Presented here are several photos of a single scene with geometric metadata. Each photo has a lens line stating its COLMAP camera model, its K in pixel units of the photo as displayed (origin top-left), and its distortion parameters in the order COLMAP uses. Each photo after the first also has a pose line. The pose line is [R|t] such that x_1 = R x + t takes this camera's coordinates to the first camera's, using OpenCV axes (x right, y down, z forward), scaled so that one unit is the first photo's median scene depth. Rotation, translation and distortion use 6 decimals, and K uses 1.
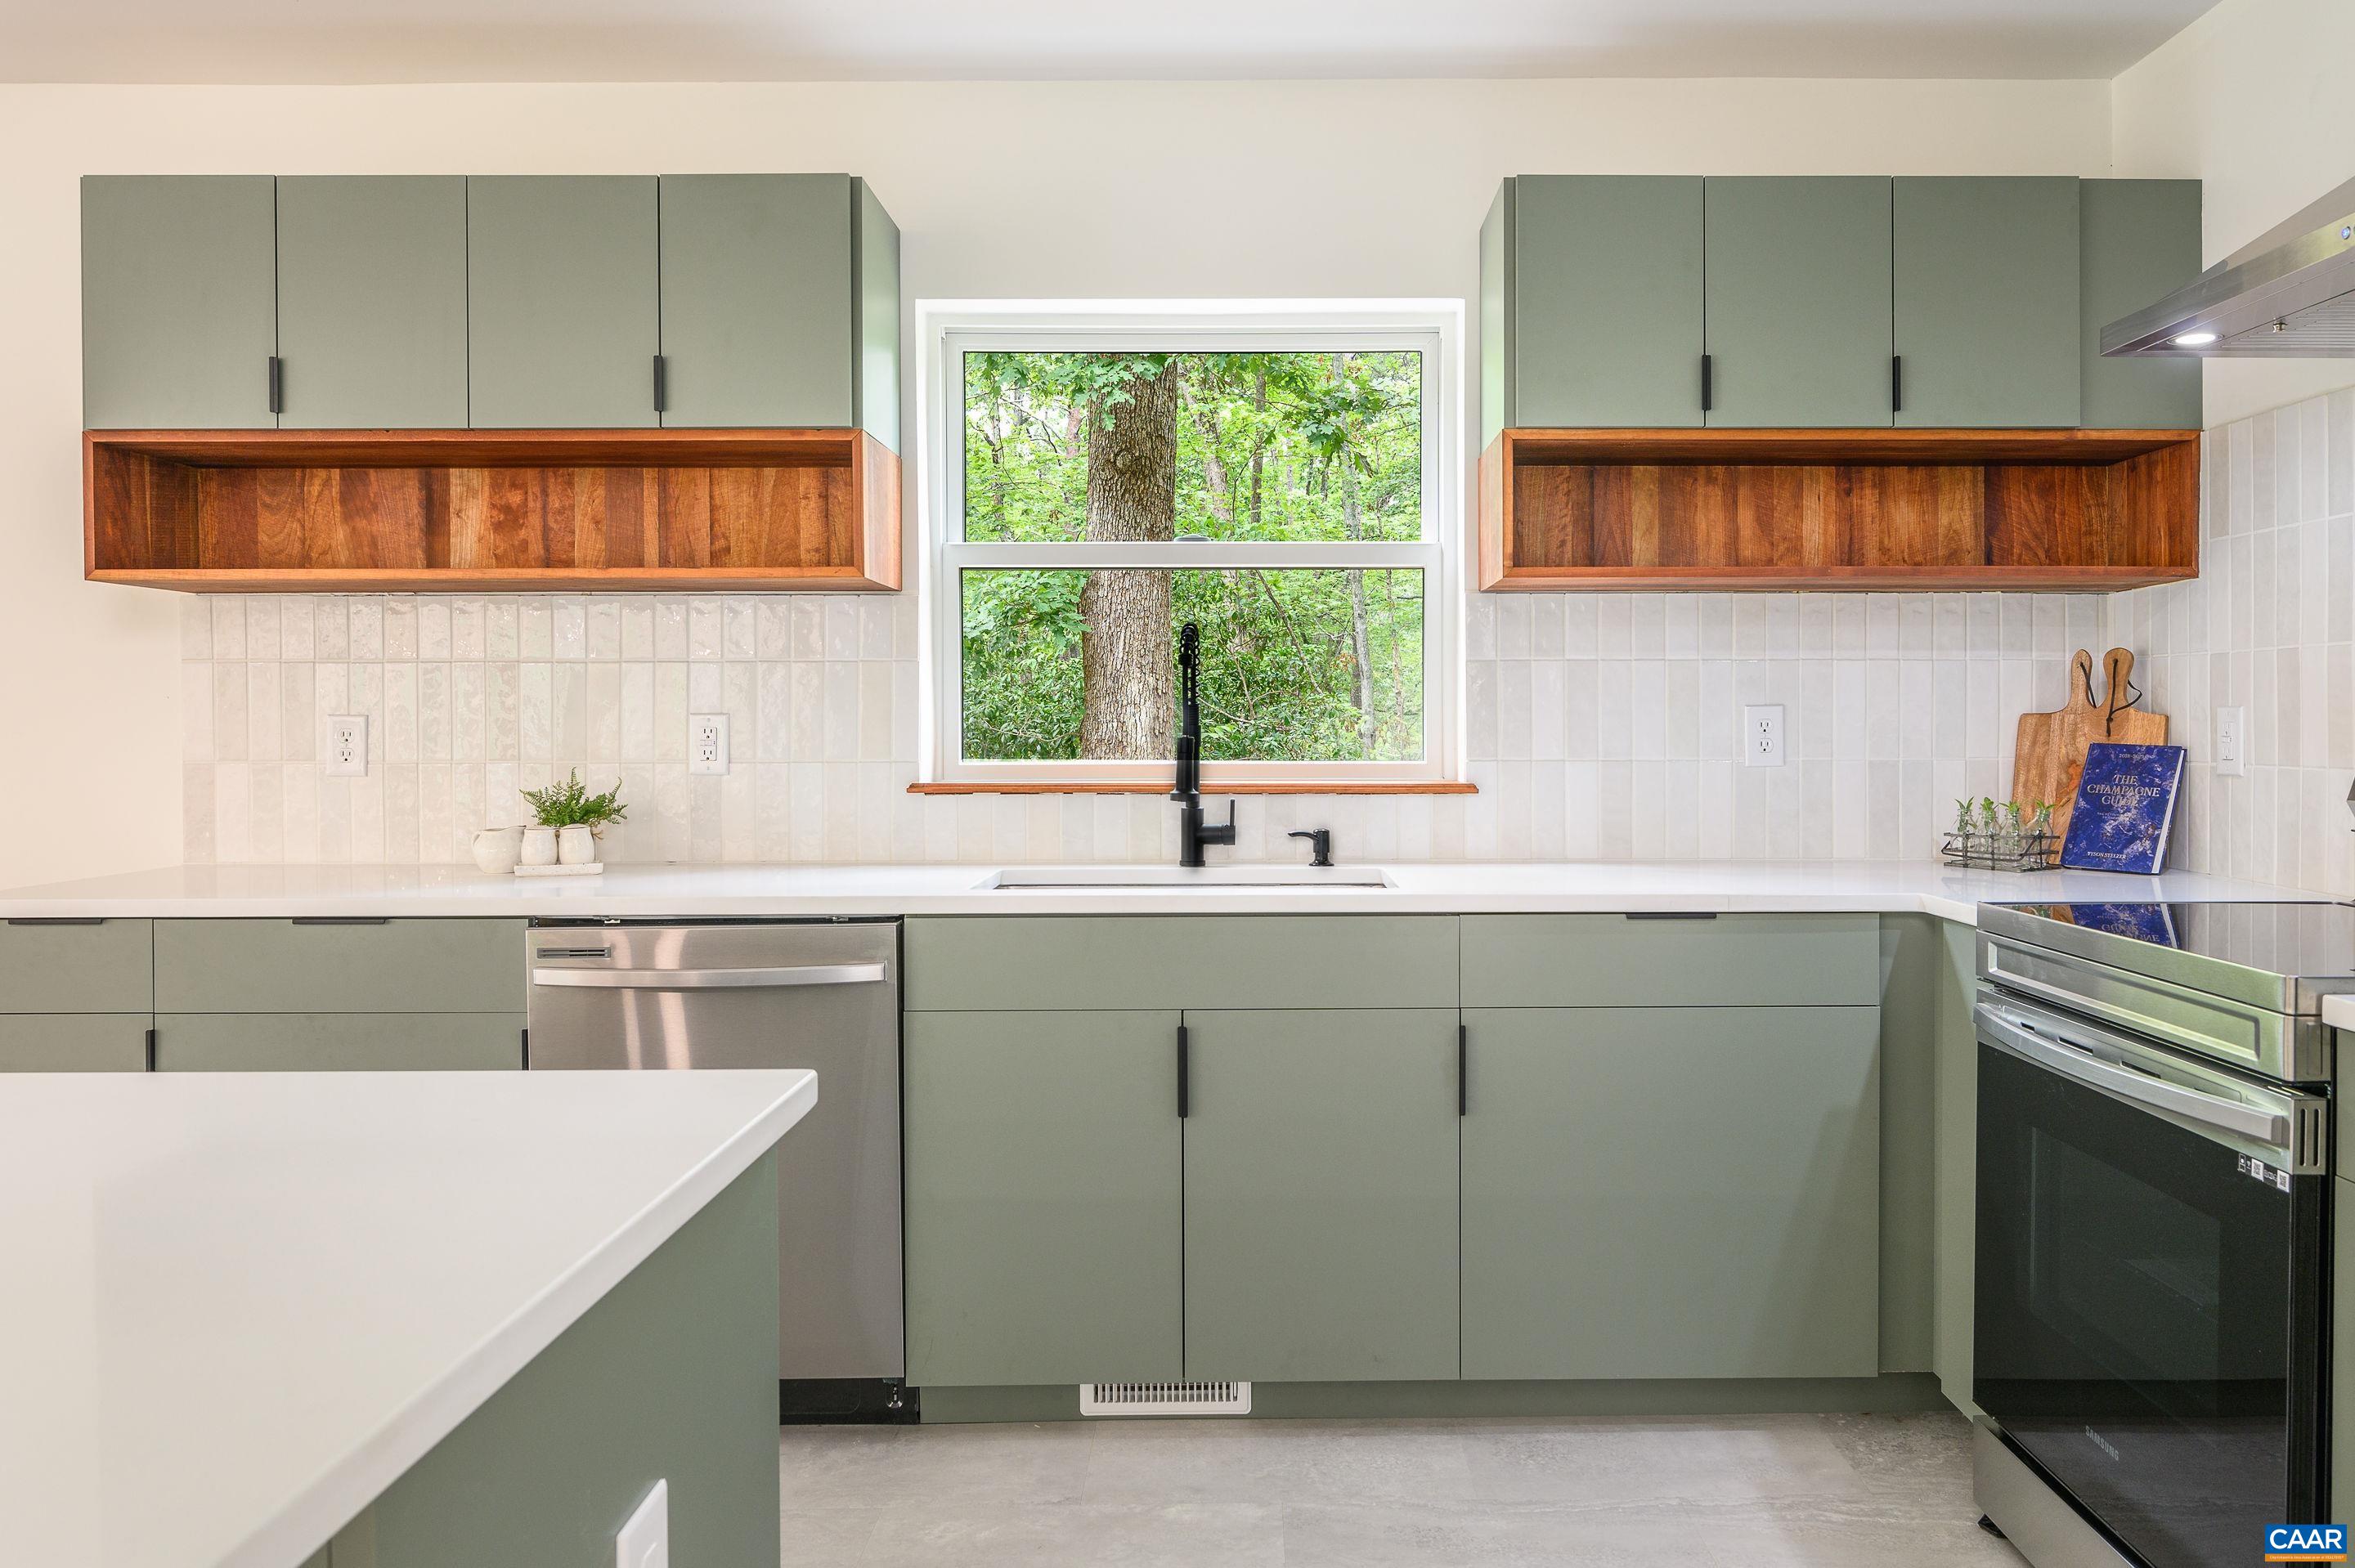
lens RADIAL K [[1699.9, 0, 1270.0], [0, 1699.9, 736.5], [0, 0, 1]] dist [-0.000831, -0.000254]
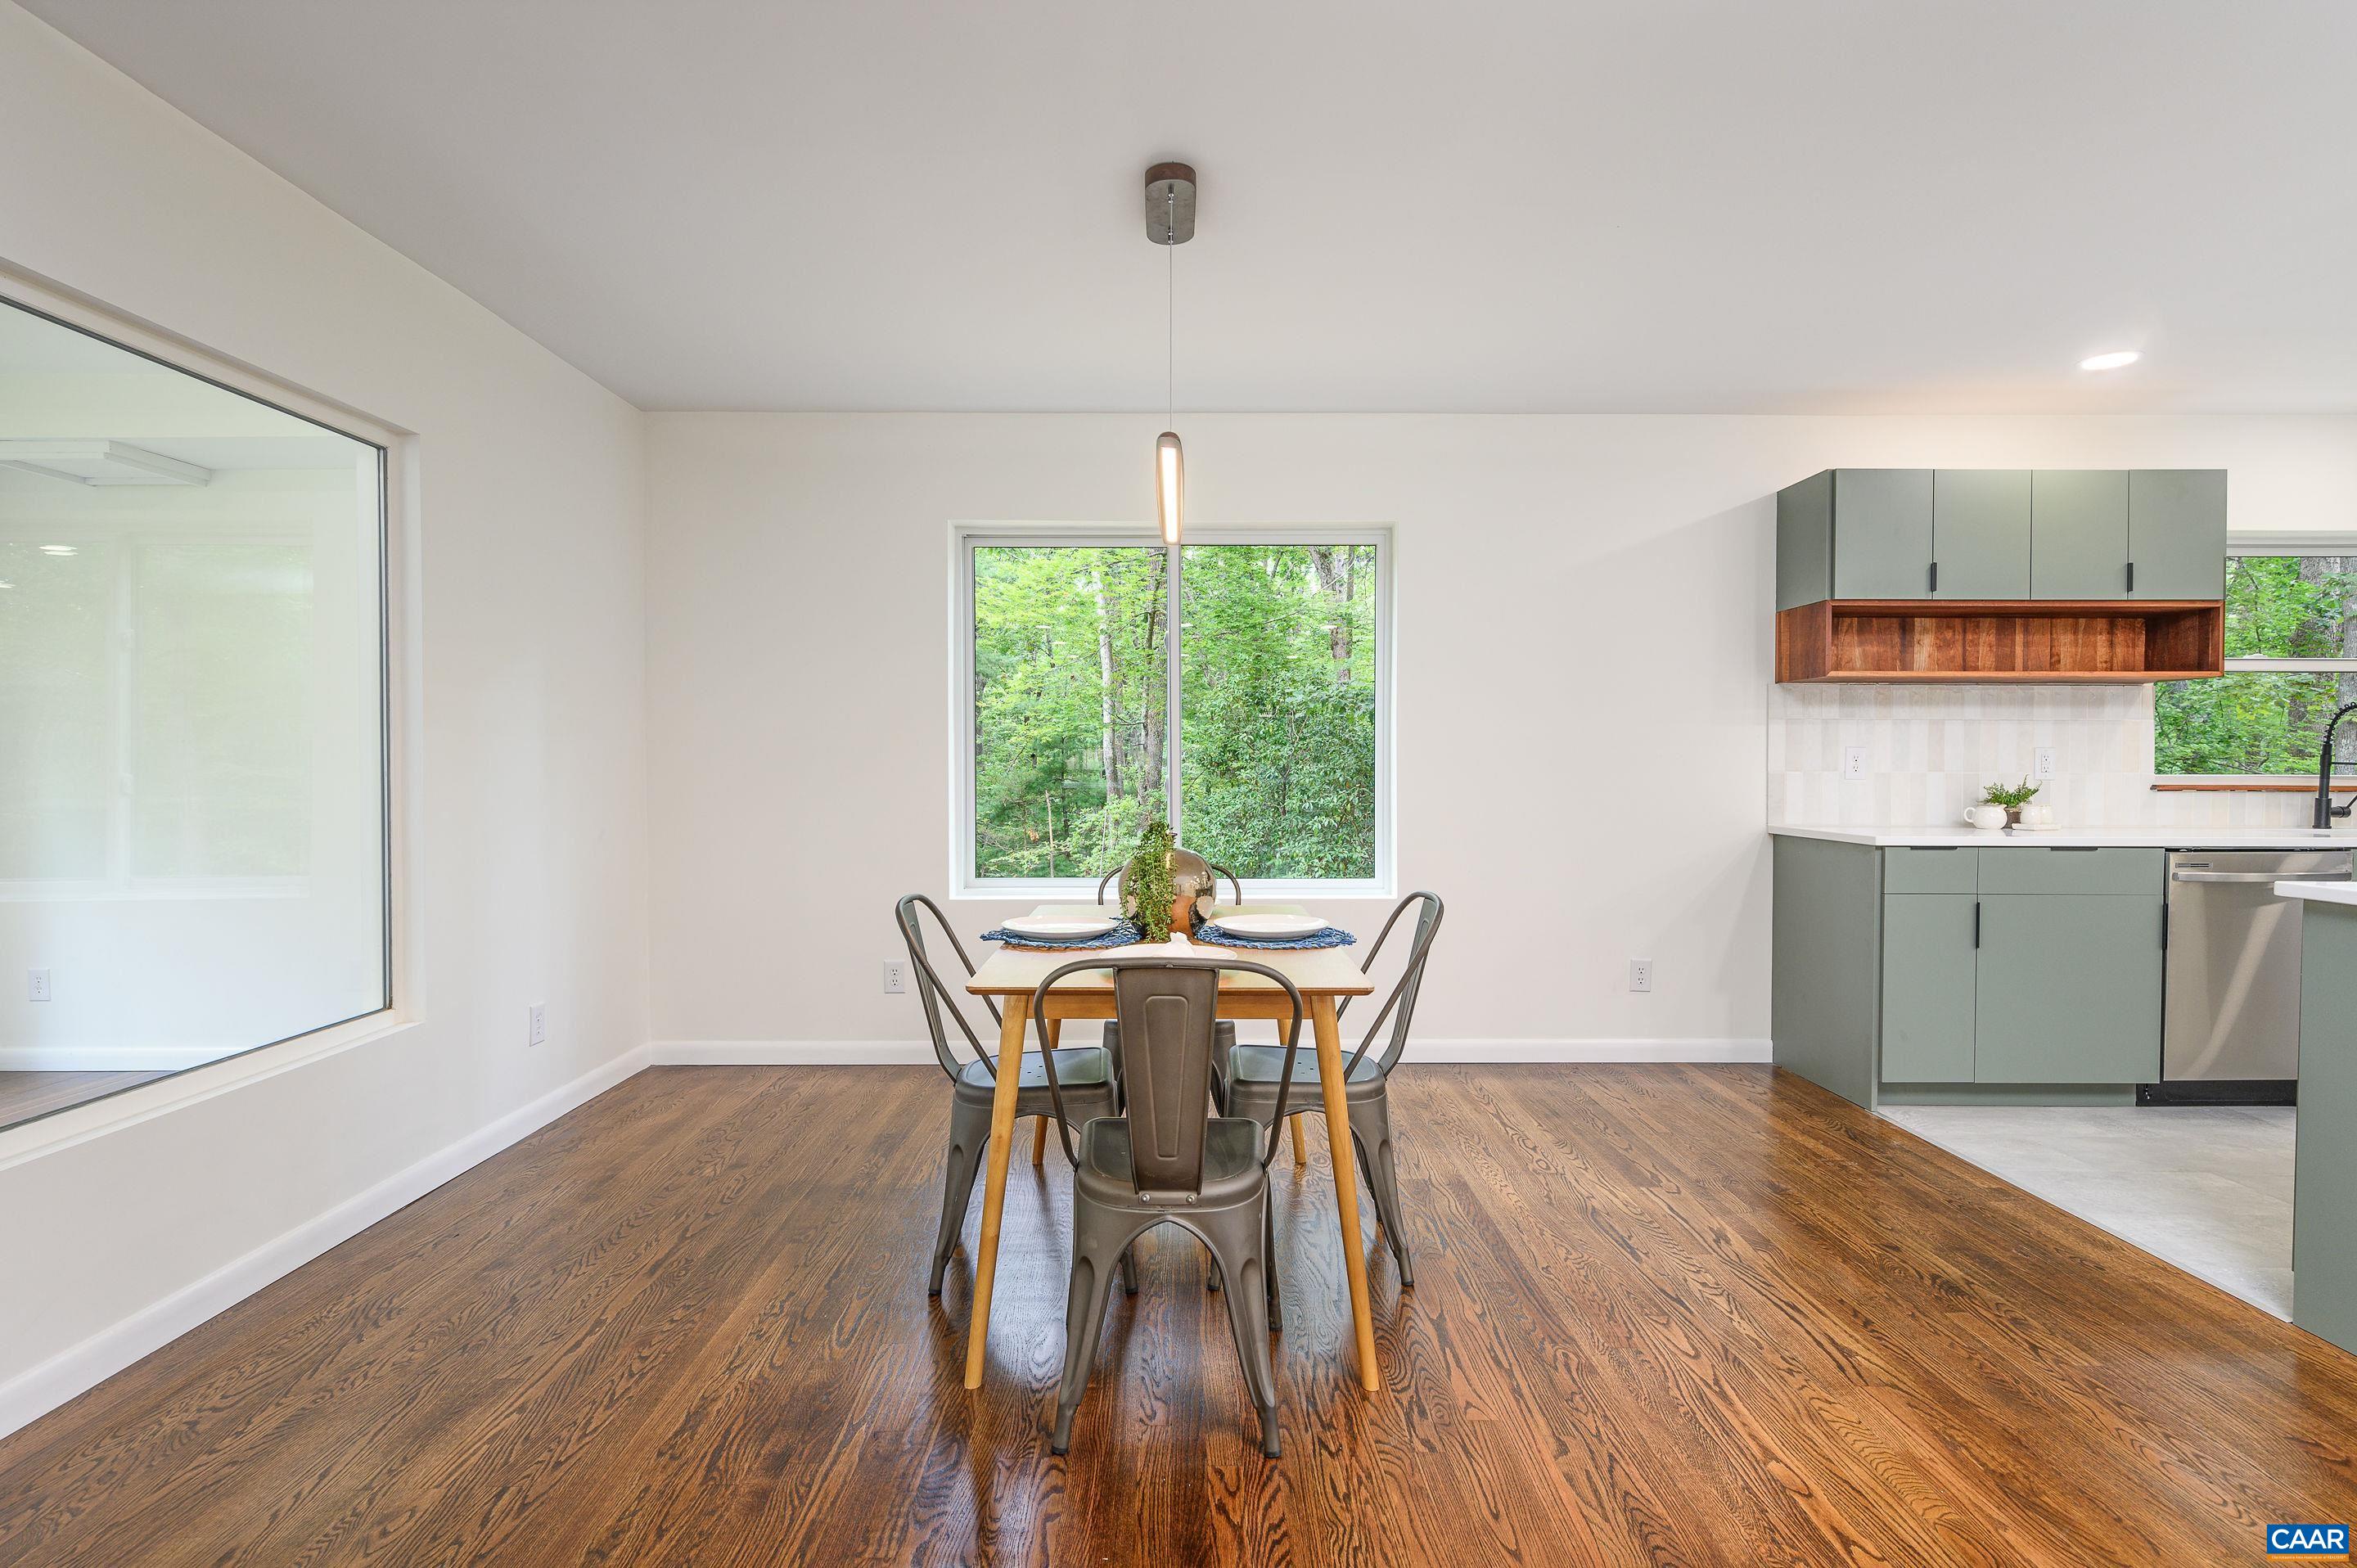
lens RADIAL K [[1134.6, 0, 1178.5], [0, 1134.6, 784.0], [0, 0, 1]] dist [-0.000178, -0.000016]
pose [[0.999909, 0.006838, -0.011650, -1.295075], [-0.006746, 0.999946, 0.007893, 0.024303], [0.011703, -0.007814, 0.999901, -0.287445]]
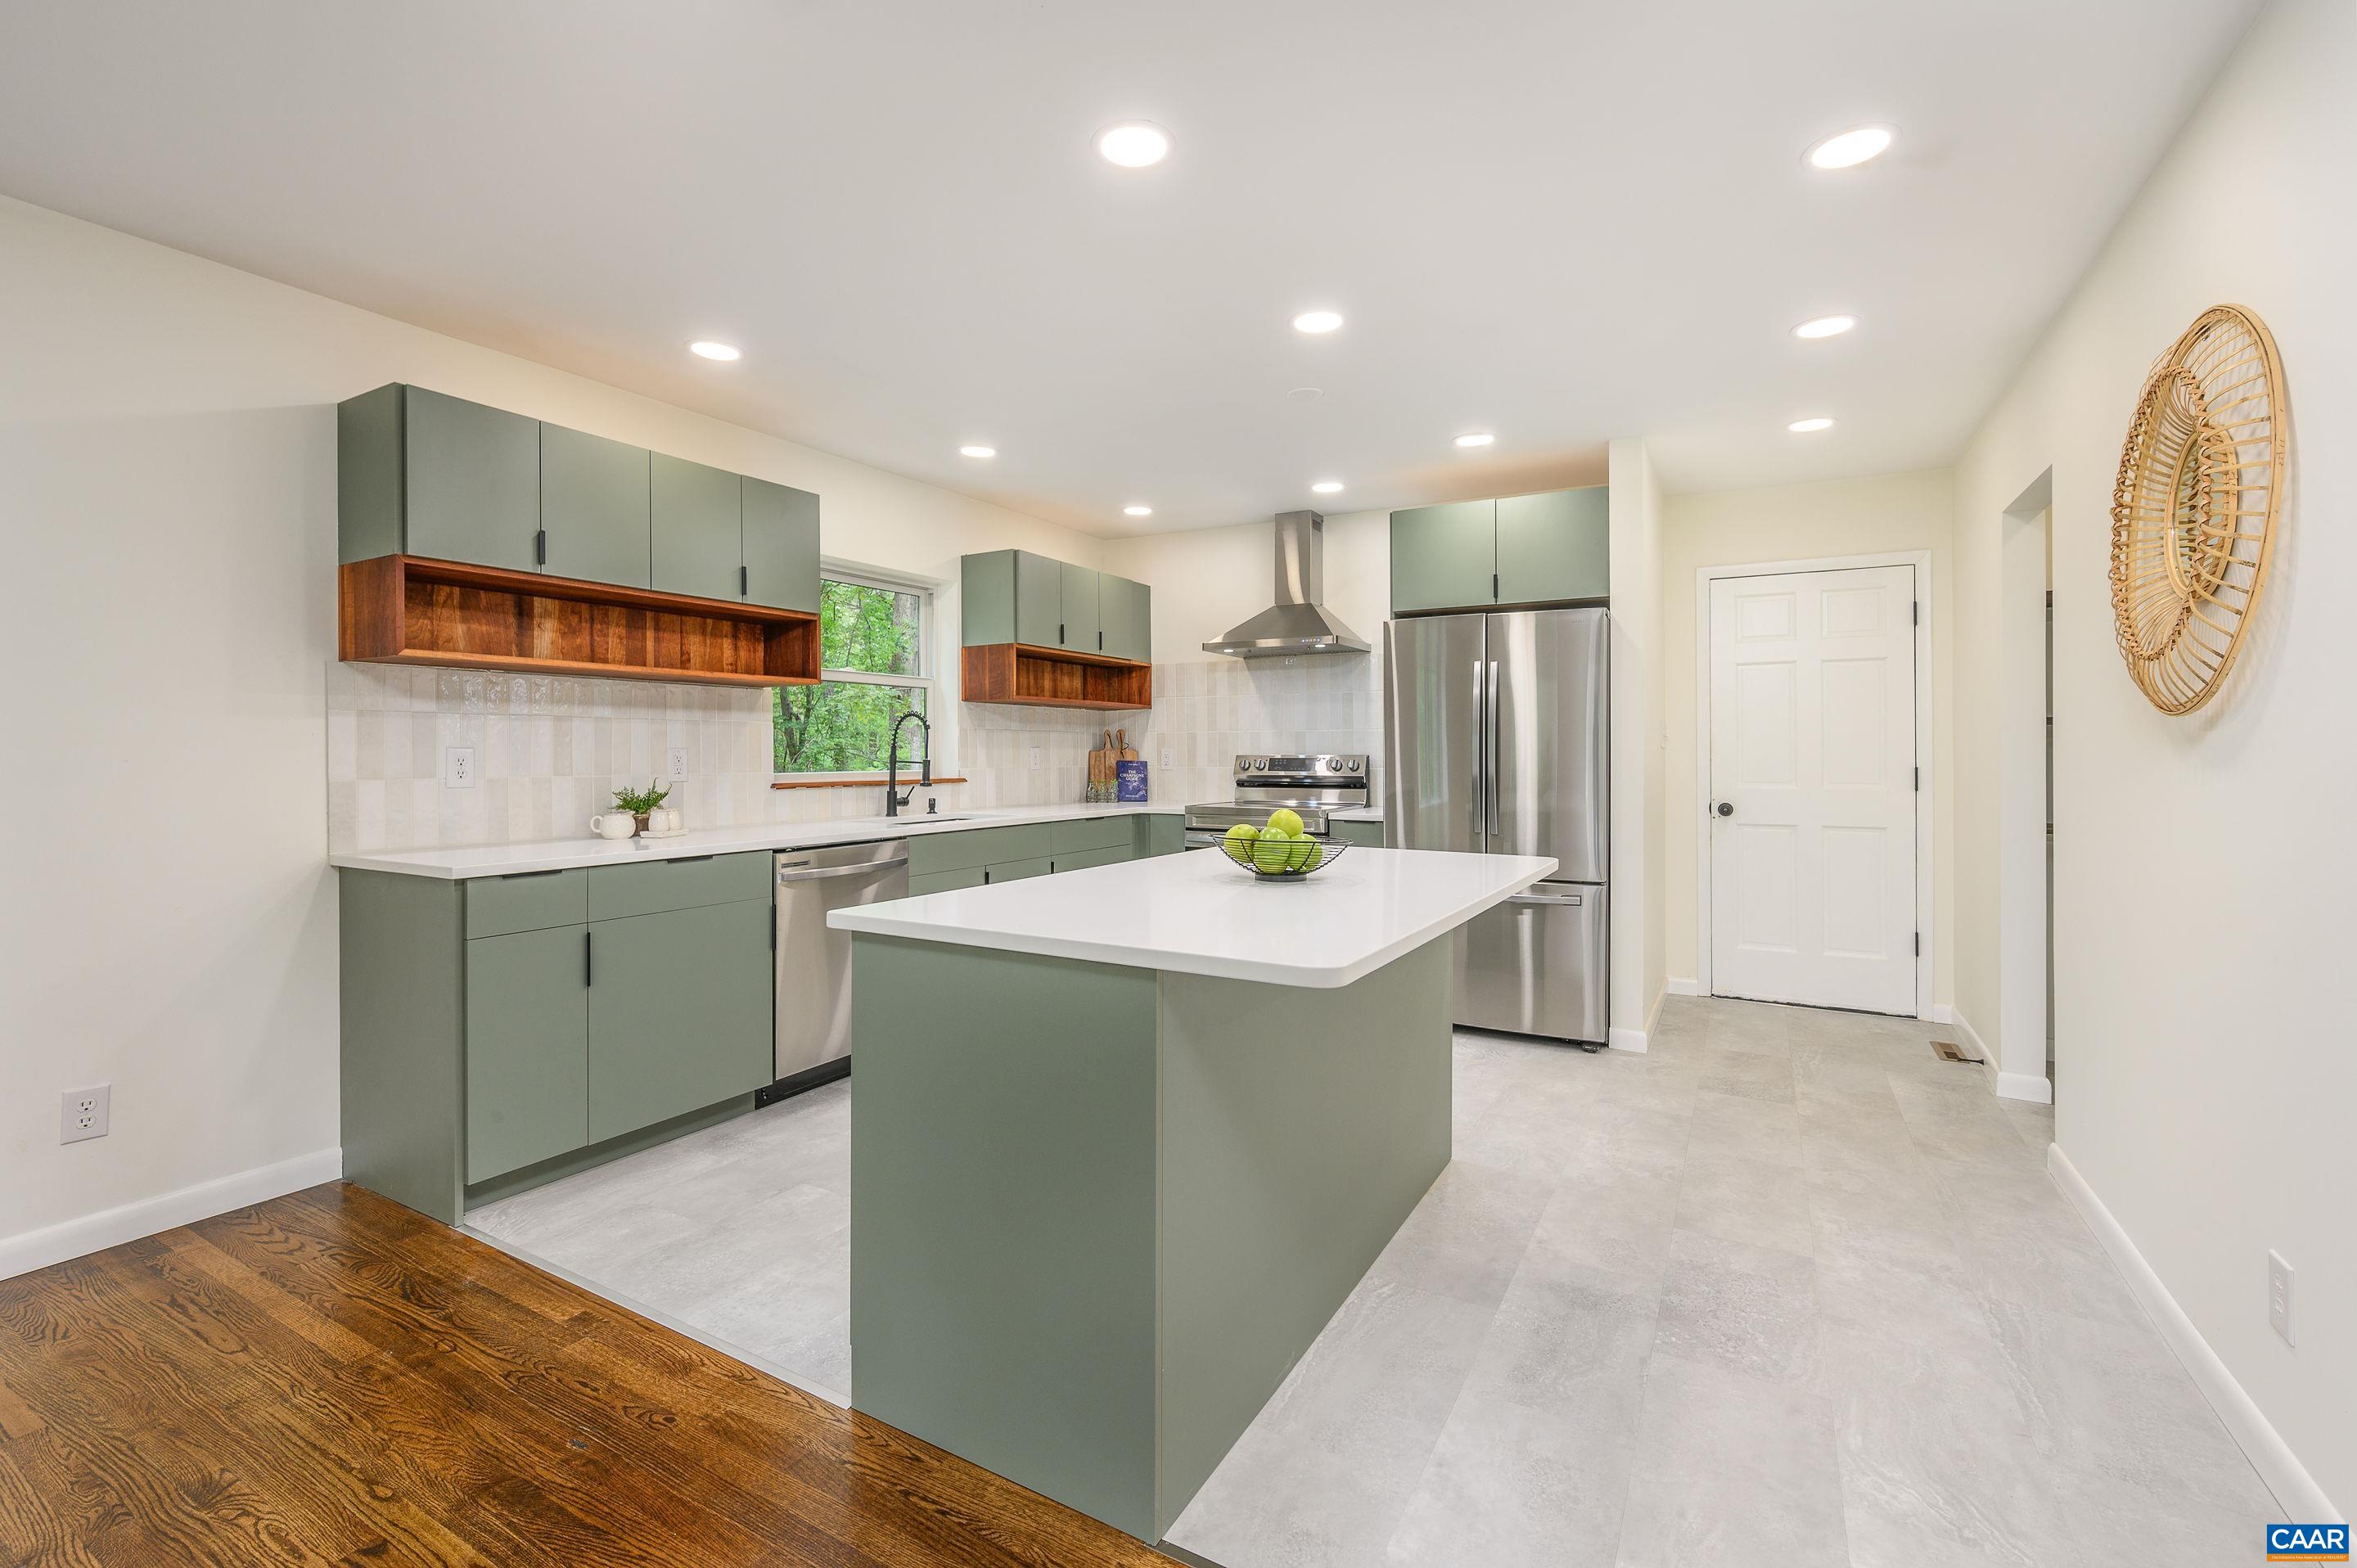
lens RADIAL K [[1018.4, 0, 1175.6], [0, 1018.4, 758.0], [0, 0, 1]] dist [-0.001209, -0.000221]
pose [[0.512165, -0.002399, 0.858884, -1.007648], [0.008491, 0.999961, -0.002269, 0.004482], [-0.858845, 0.008455, 0.512166, -0.029802]]
